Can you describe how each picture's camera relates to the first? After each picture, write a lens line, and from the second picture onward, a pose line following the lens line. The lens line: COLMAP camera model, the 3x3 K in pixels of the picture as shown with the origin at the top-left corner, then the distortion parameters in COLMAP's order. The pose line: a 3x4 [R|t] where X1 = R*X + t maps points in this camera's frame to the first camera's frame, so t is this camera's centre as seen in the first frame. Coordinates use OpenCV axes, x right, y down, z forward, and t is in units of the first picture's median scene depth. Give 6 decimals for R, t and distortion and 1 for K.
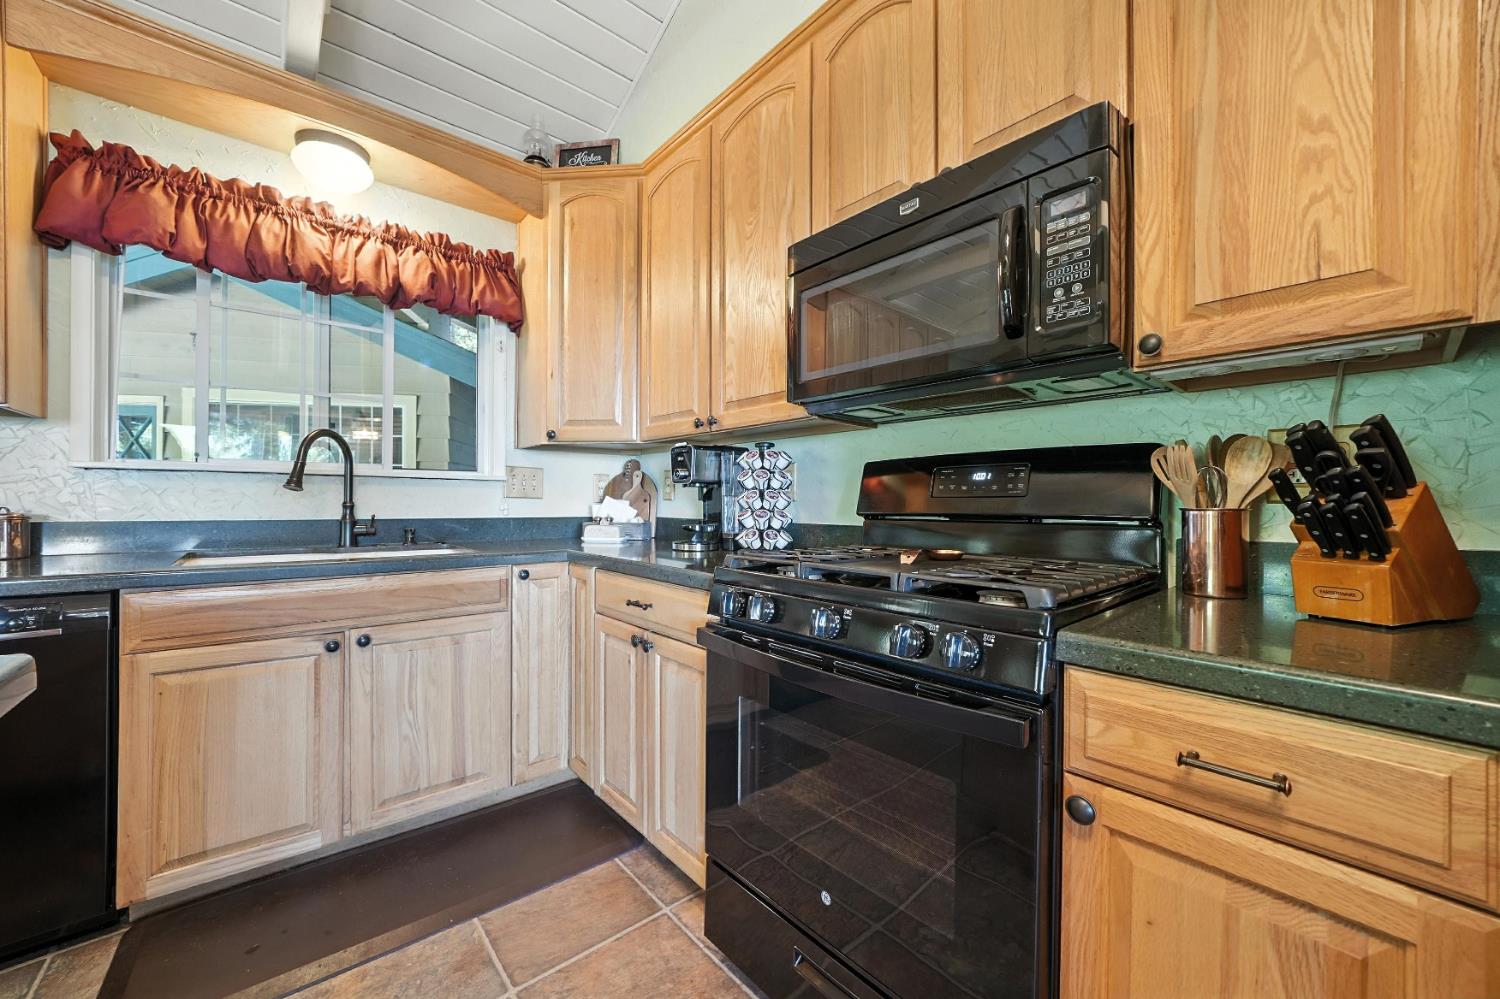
lens RADIAL K [[558.8, 0, 749.1], [0, 558.8, 506.2], [0, 0, 1]] dist [-0.014604, 0.000169]
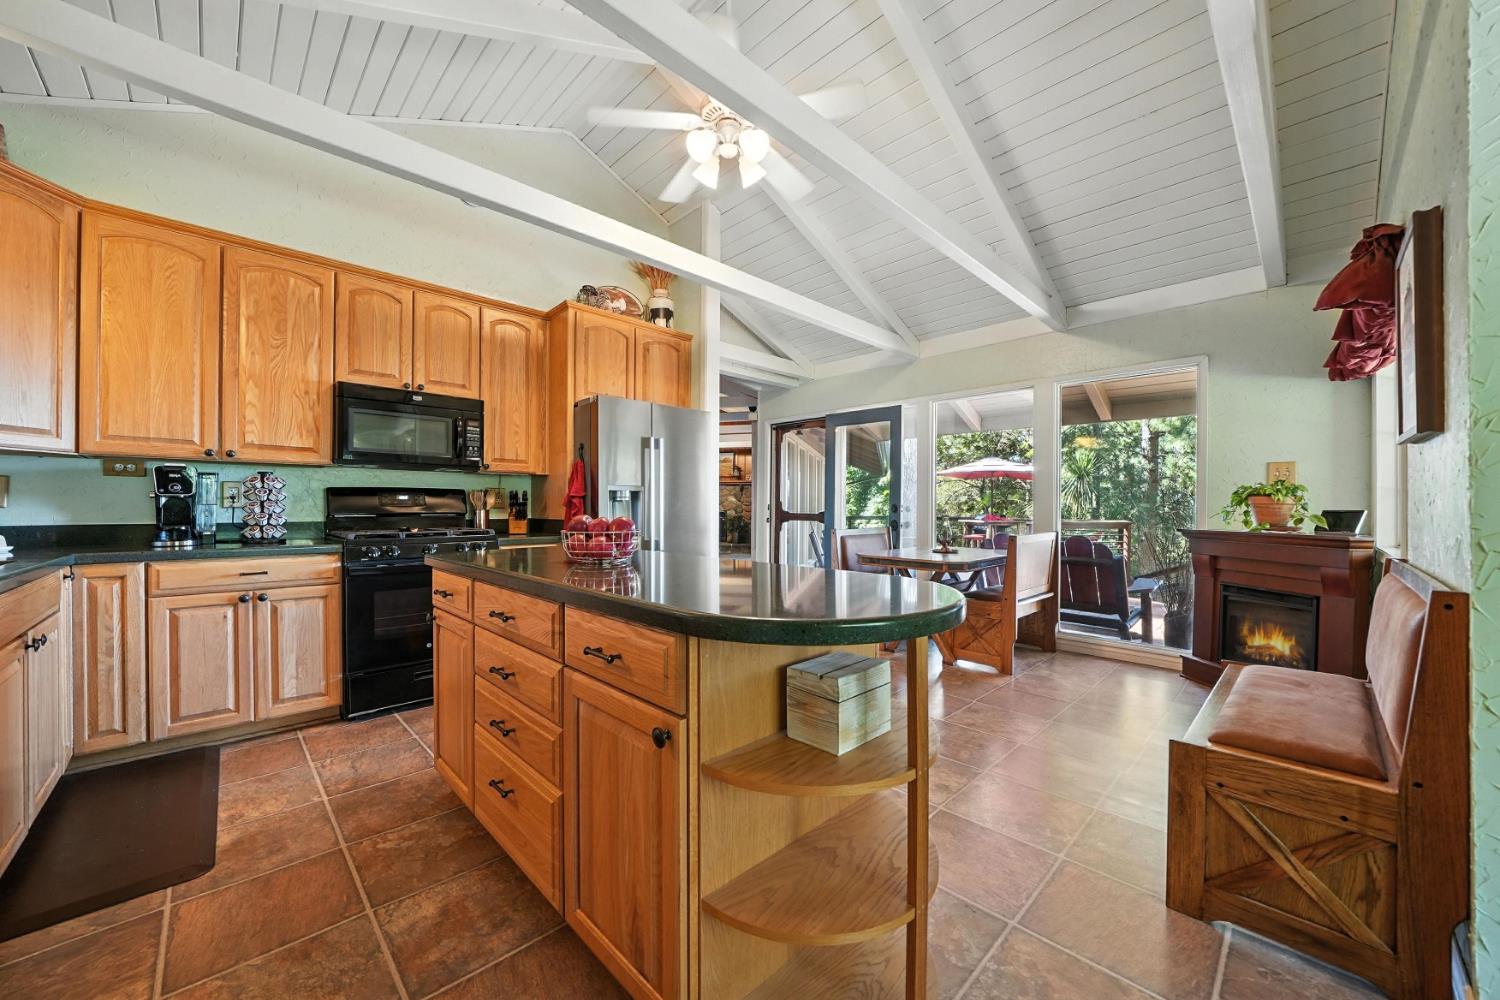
lens RADIAL K [[558.8, 0, 749.1], [0, 558.8, 506.7], [0, 0, 1]] dist [-0.014604, 0.000169]
pose [[-0.064995, -0.002676, 0.997882, -2.516959], [0.004102, 0.999987, 0.002948, -0.018167], [-0.997877, 0.004285, -0.064983, -0.422593]]
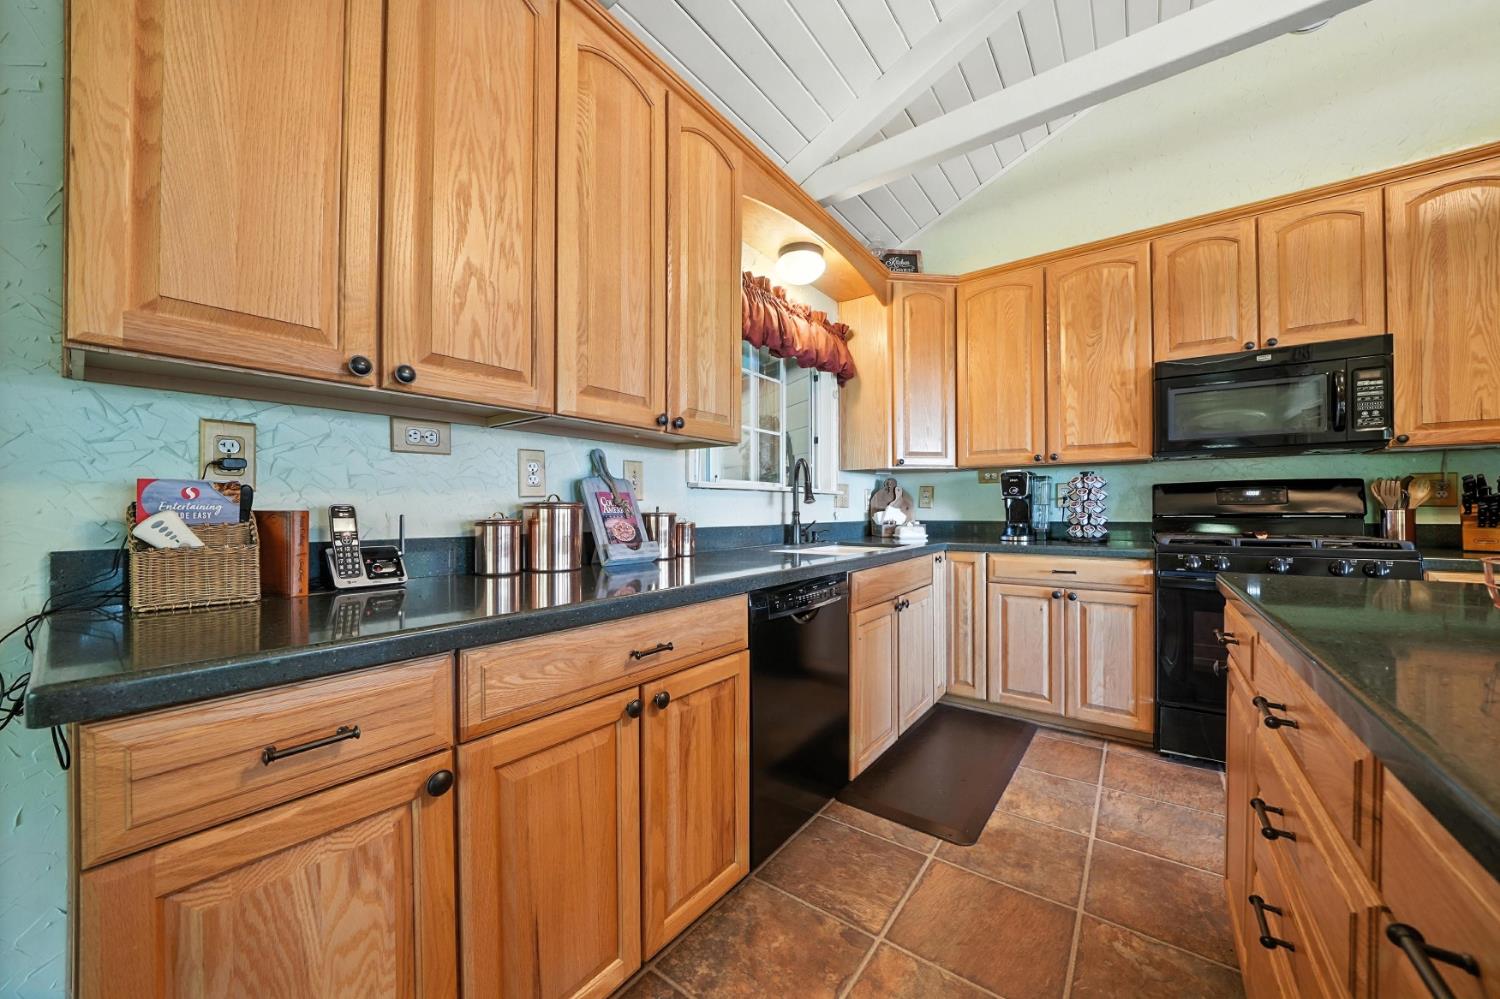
lens RADIAL K [[529.8, 0, 739.2], [0, 529.8, 508.7], [0, 0, 1]] dist [-0.029292, 0.003755]
pose [[0.978701, -0.009310, 0.205080, -1.943435], [0.010417, 0.999936, -0.004323, -0.015087], [-0.205027, 0.006368, 0.978736, -0.411199]]
